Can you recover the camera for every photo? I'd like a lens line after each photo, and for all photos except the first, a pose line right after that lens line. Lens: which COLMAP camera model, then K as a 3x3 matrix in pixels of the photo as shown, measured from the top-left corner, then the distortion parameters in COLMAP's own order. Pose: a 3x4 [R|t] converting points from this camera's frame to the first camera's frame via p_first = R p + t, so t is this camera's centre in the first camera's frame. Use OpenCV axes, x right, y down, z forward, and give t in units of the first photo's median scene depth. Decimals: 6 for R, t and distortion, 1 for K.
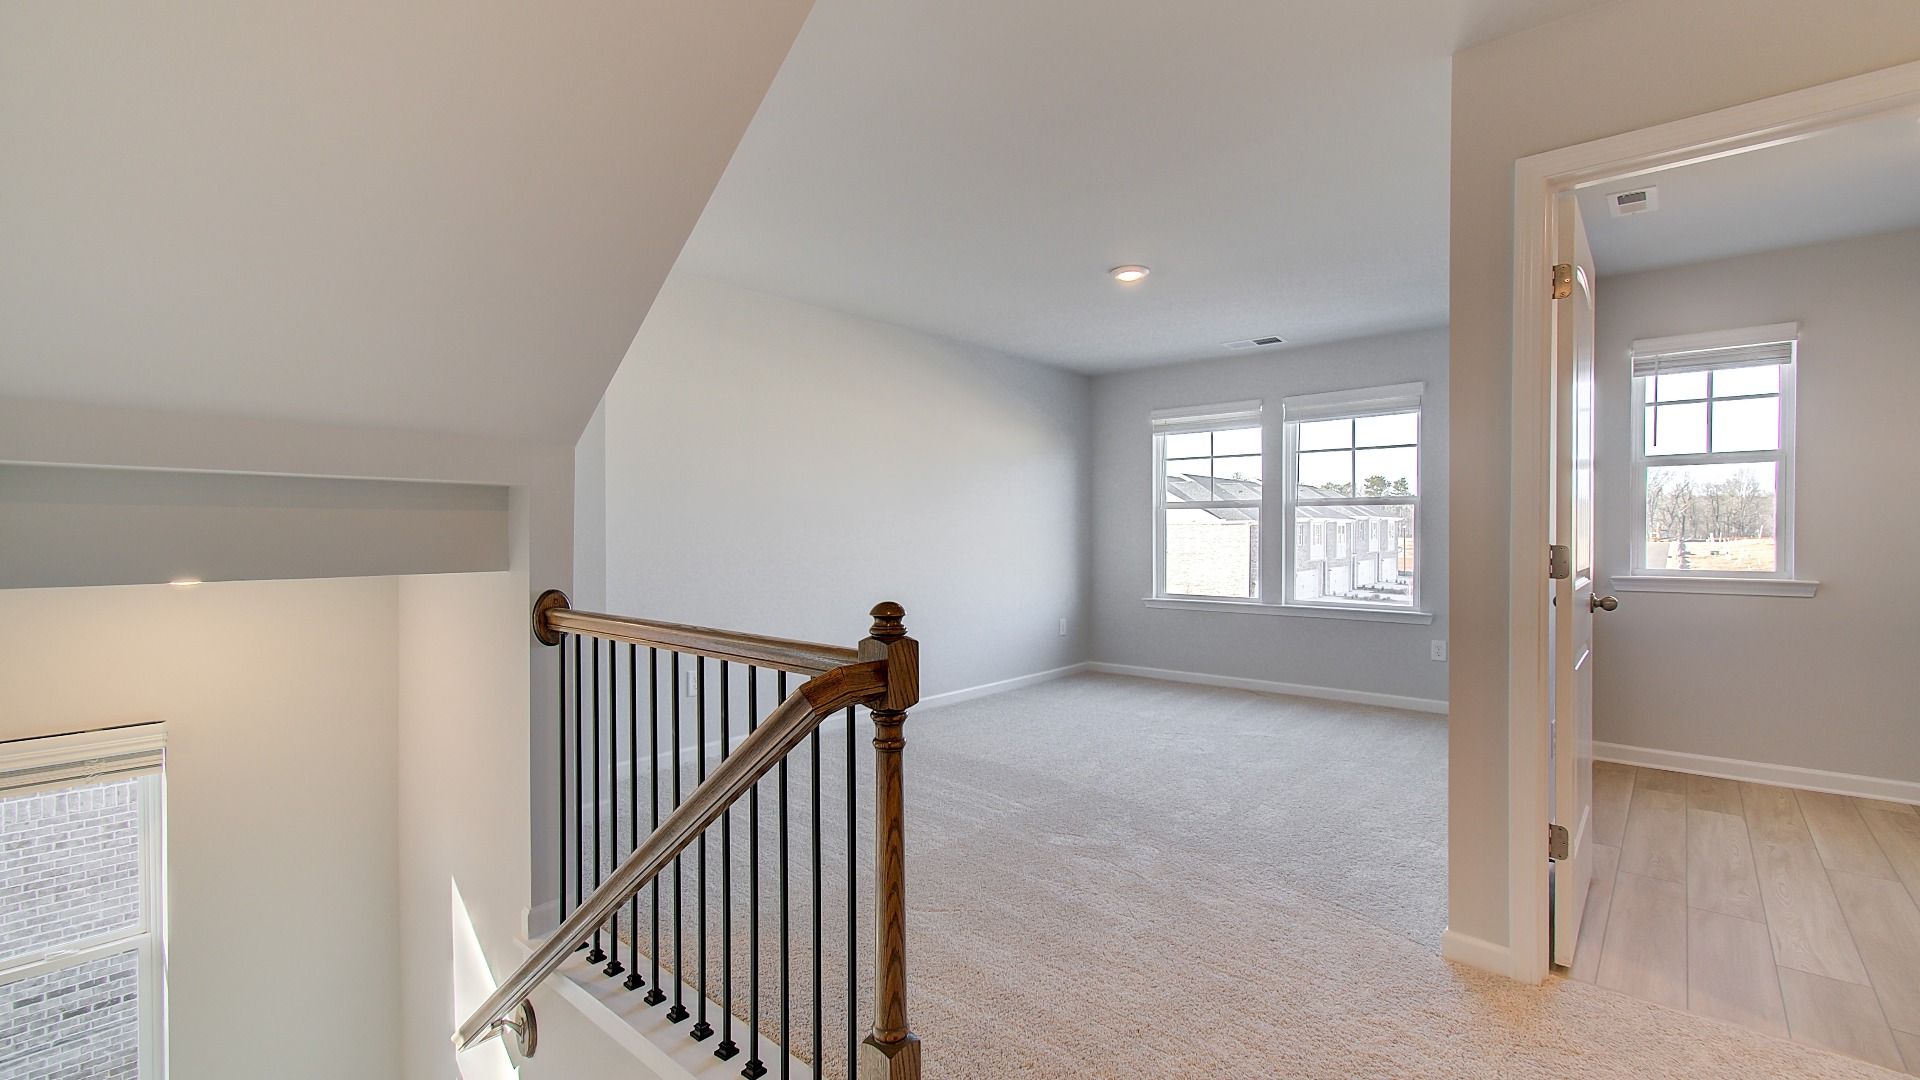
lens RADIAL K [[845.5, 0, 967.9], [0, 845.5, 537.9], [0, 0, 1]] dist [-0.000463, 0.000264]
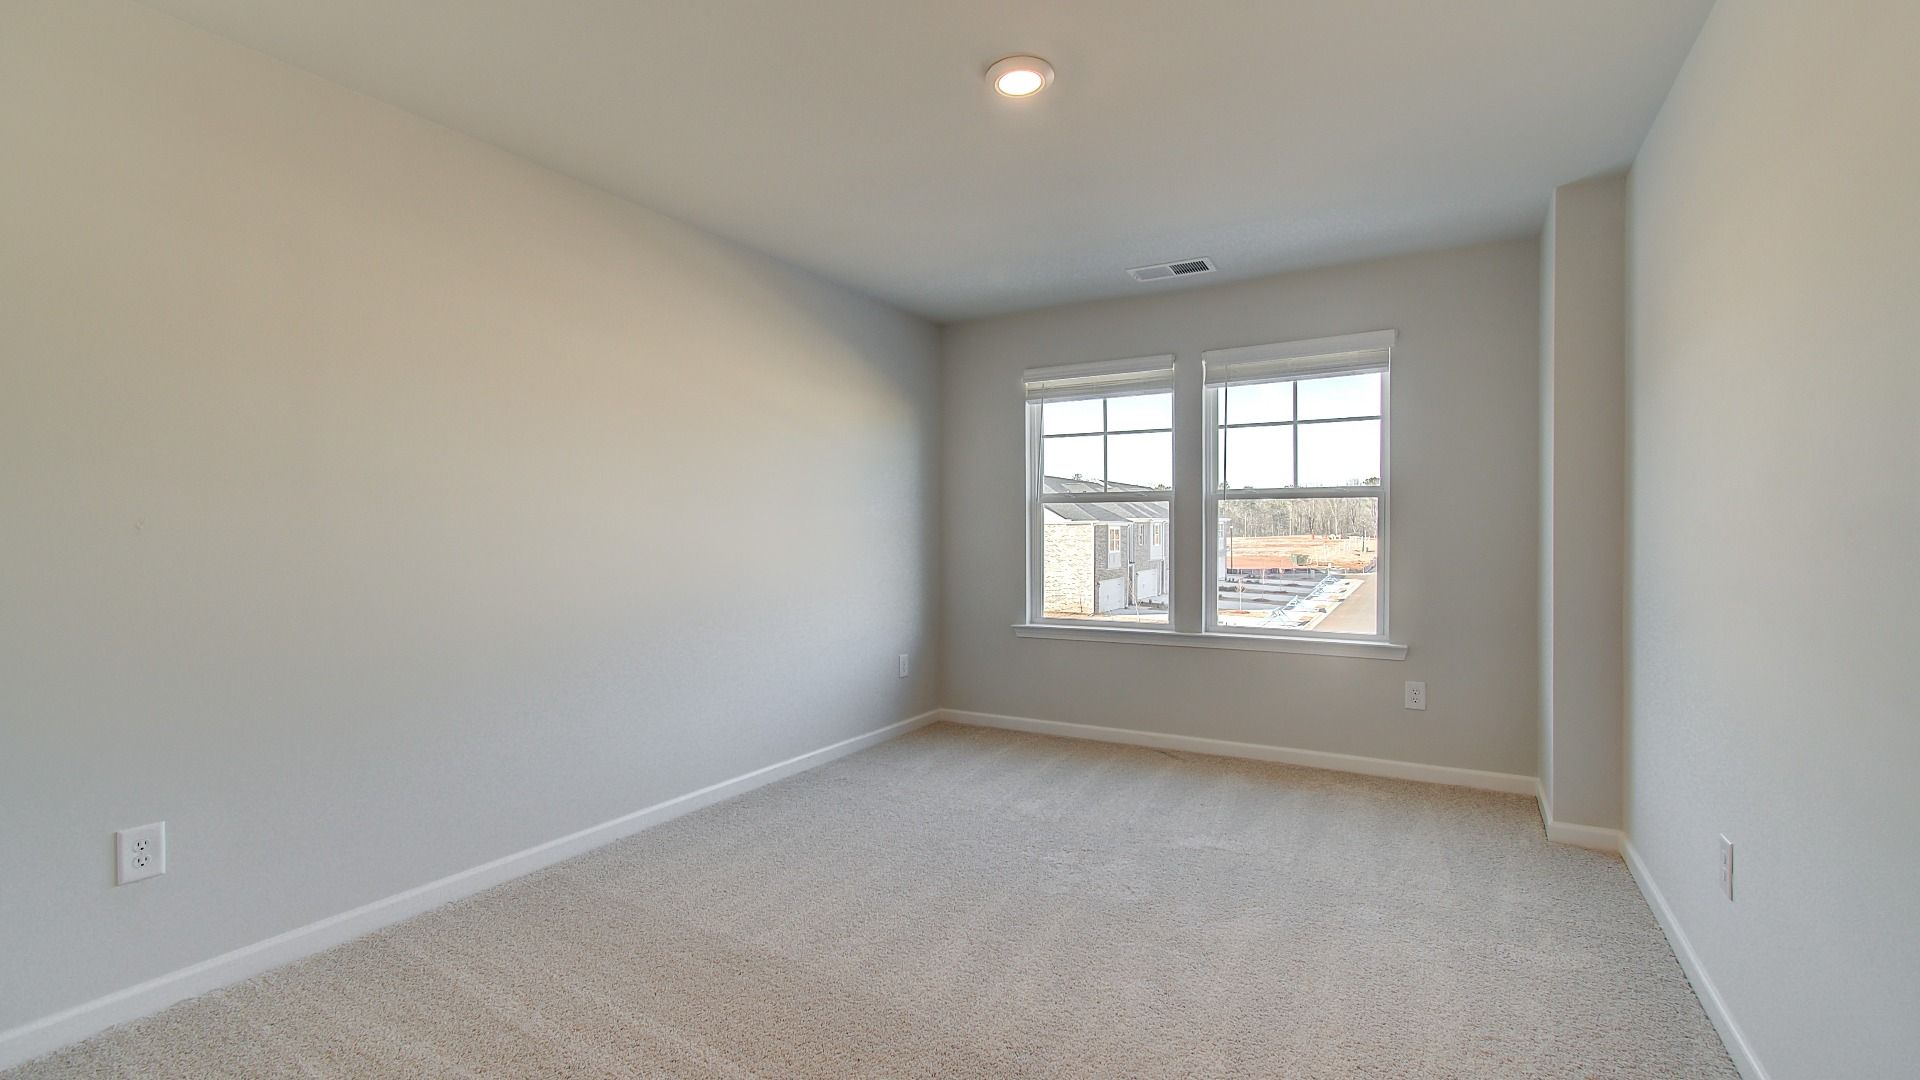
lens RADIAL K [[824.4, 0, 964.3], [0, 824.4, 539.5], [0, 0, 1]] dist [-0.003488, 0.000279]
pose [[0.983231, -0.001963, 0.182354, 0.037722], [0.001486, 0.999995, 0.002754, -0.005024], [-0.182359, -0.002437, 0.983229, 0.325938]]
